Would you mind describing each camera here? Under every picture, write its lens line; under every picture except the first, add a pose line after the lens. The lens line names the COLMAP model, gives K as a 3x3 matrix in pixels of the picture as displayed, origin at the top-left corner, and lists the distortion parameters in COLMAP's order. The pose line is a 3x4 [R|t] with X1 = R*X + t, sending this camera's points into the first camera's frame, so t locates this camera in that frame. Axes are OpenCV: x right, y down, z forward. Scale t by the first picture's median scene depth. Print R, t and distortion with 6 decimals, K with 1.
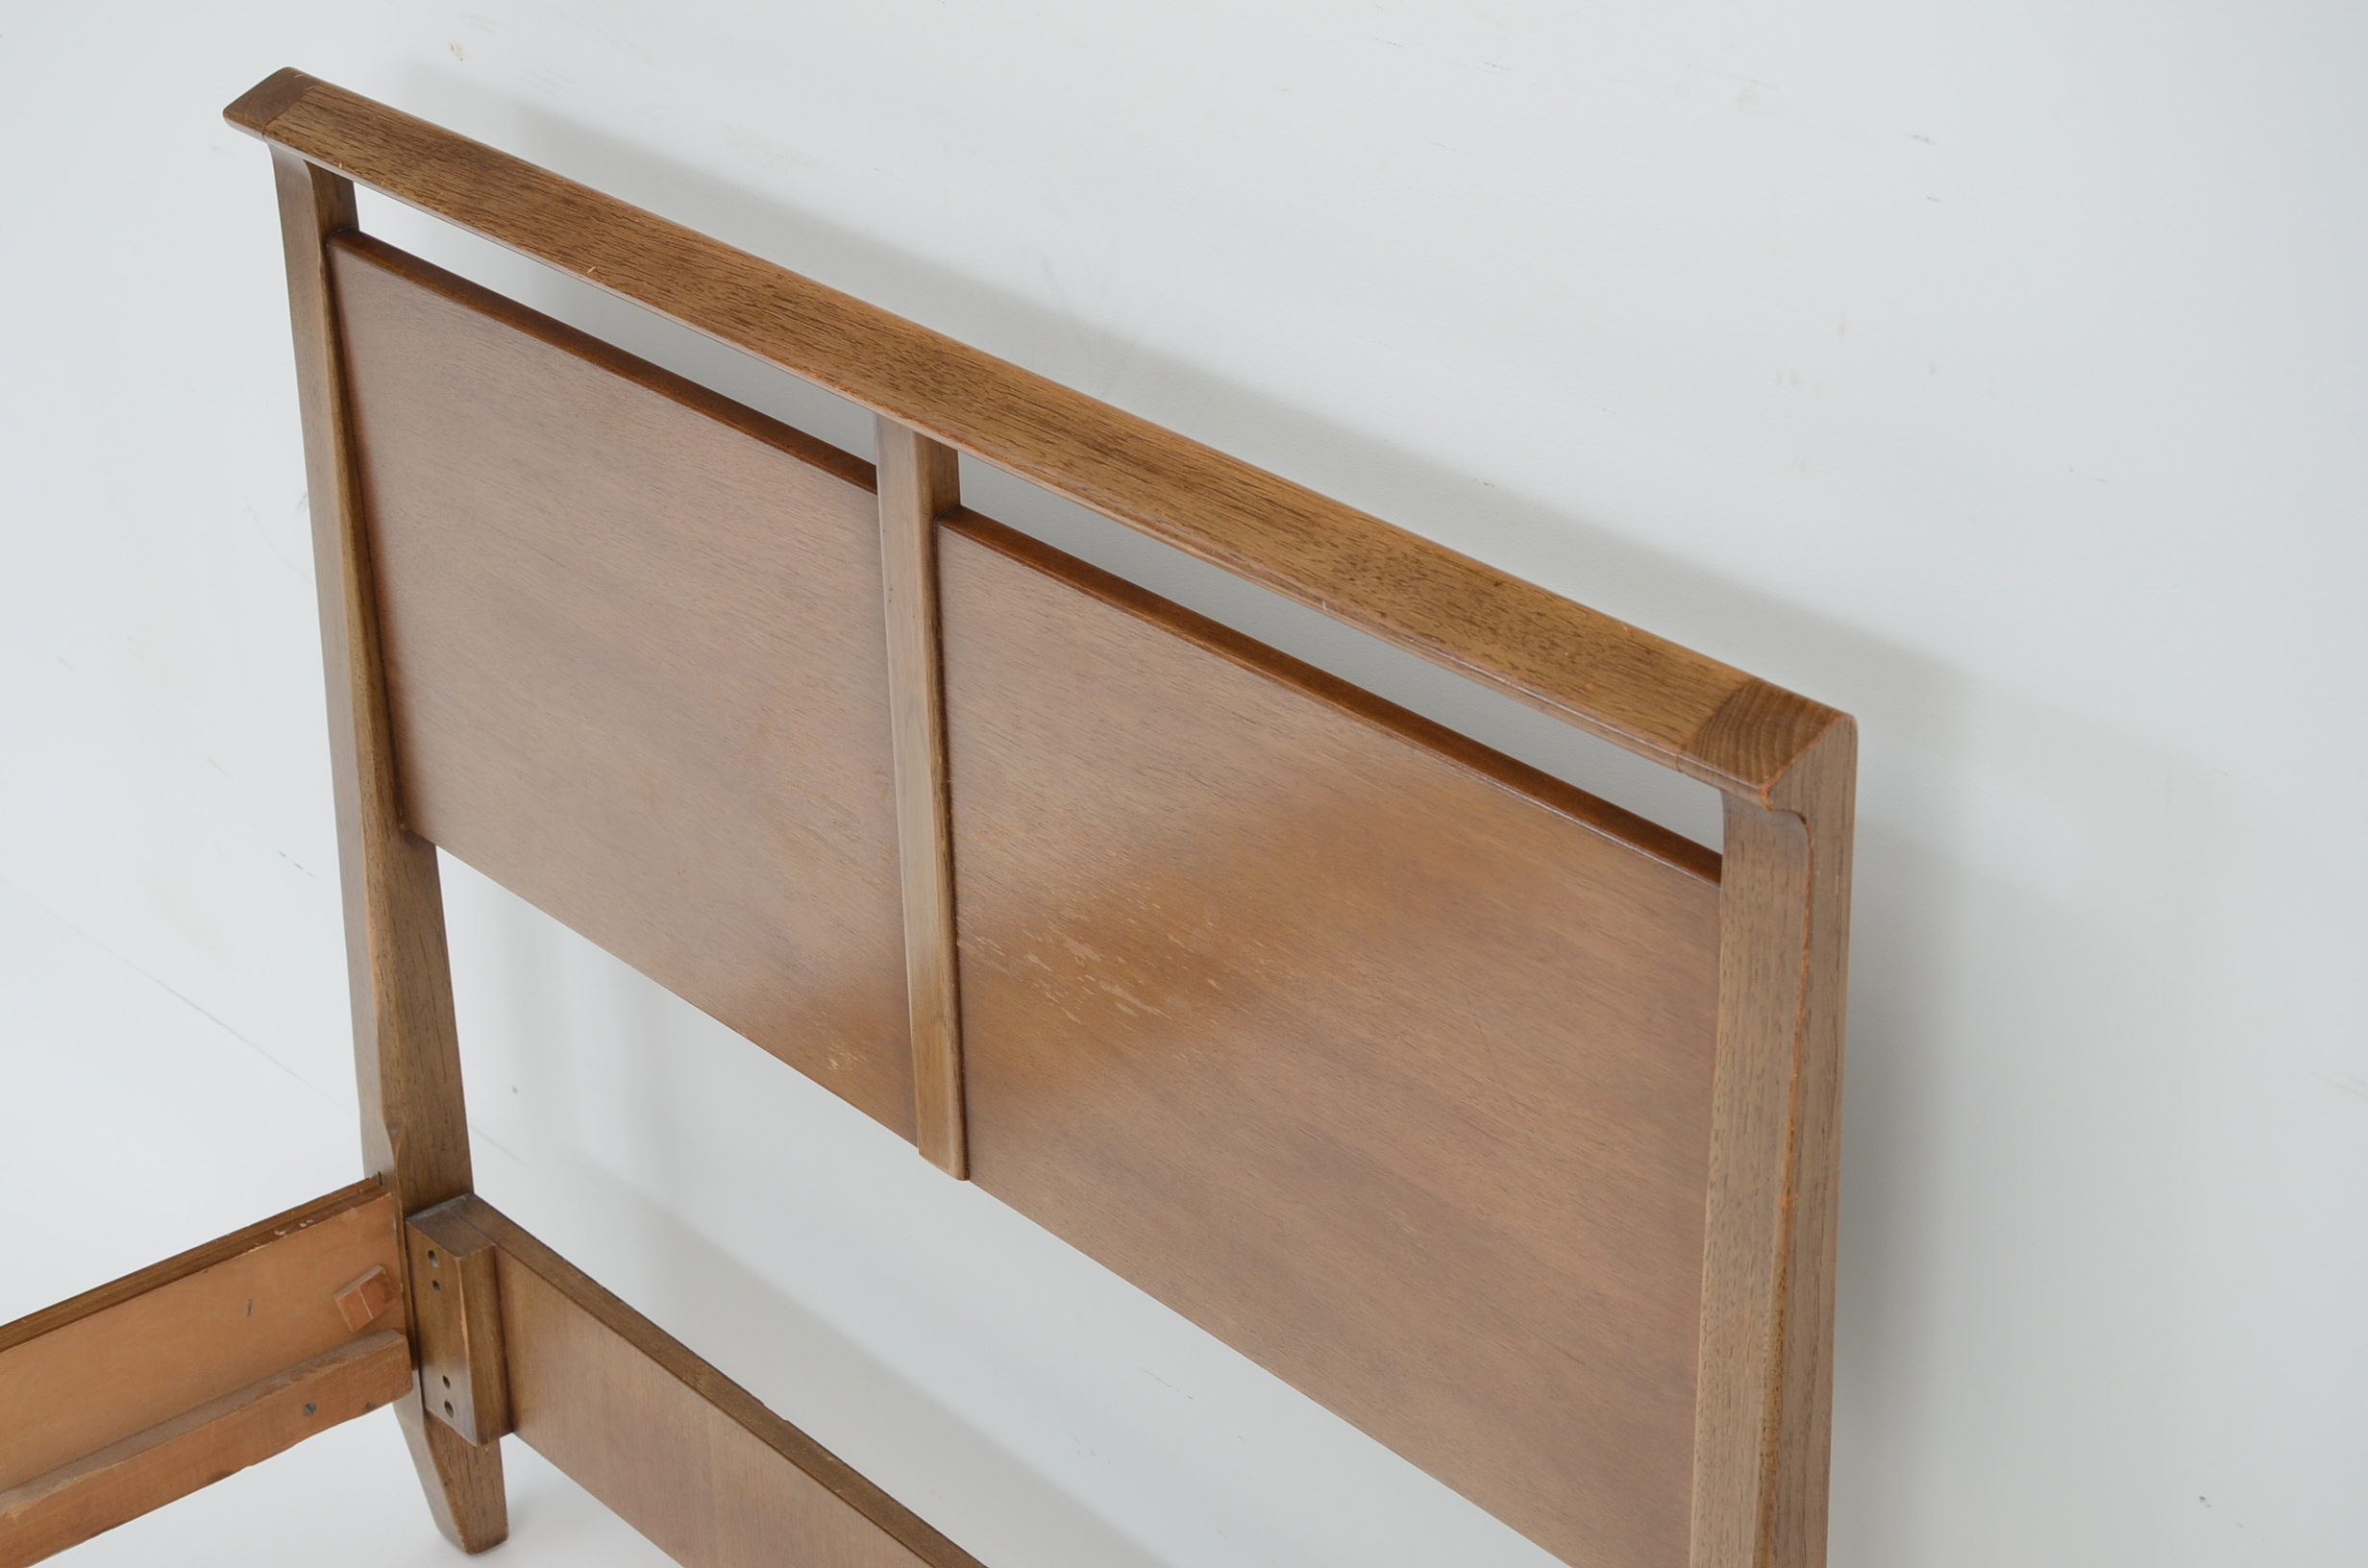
lens RADIAL K [[4351.1, 0, 1184.0], [0, 4351.1, 784.0], [0, 0, 1]] dist [-0.003150, -0.008827]
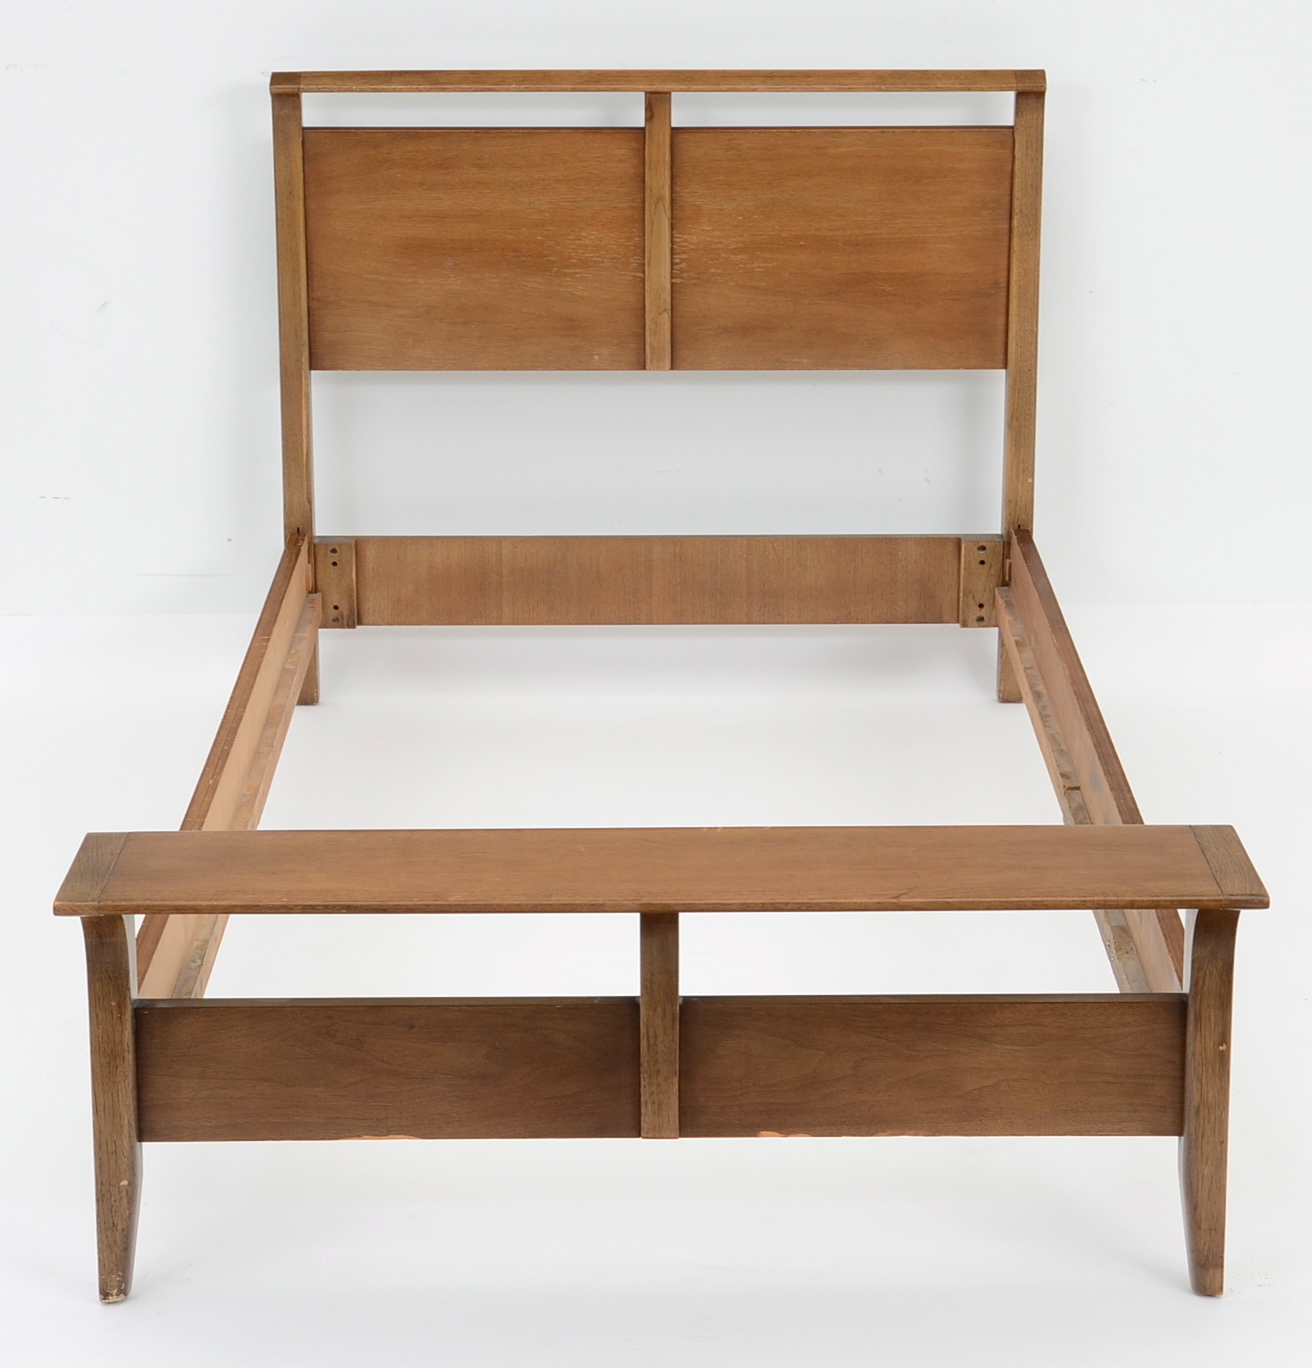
lens RADIAL K [[3988.2, 0, 706.6], [0, 3988.2, 629.7], [0, 0, 1]] dist [0.186677, 0.237143]
pose [[0.629426, -0.169799, 0.758282, -2.304839], [0.327151, 0.943041, -0.060387, 0.464705], [-0.704837, 0.286082, 0.649124, -0.813370]]
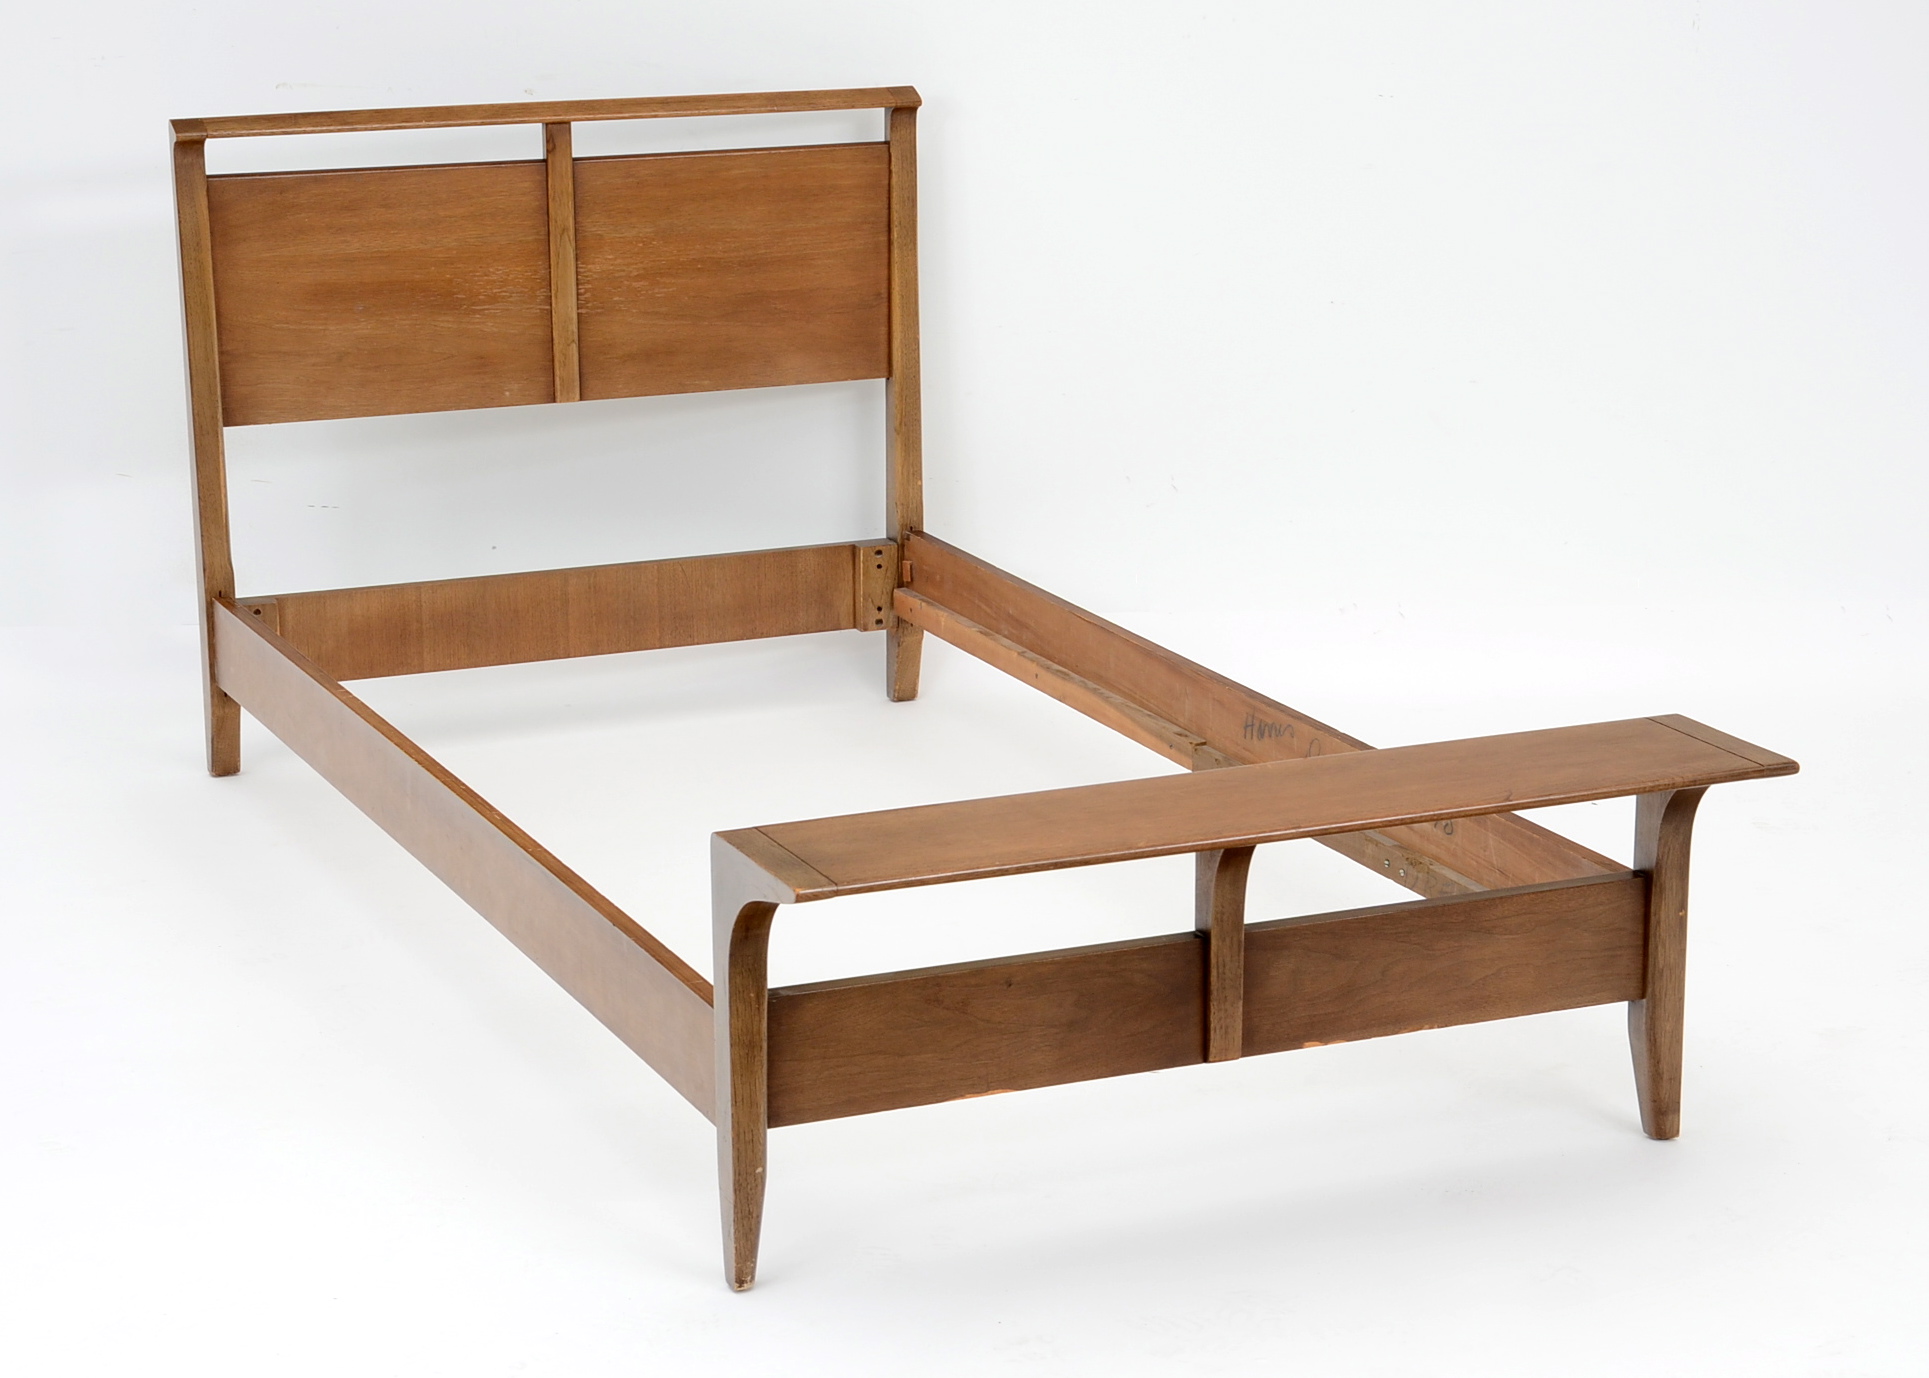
lens RADIAL K [[4235.1, 0, 964.5], [0, 4235.1, 689.0], [0, 0, 1]] dist [0.259131, 0.154967]
pose [[0.280323, -0.208112, 0.937075, -2.962676], [0.420253, 0.904293, 0.075114, 0.173404], [-0.863022, 0.372752, 0.340953, -0.173599]]
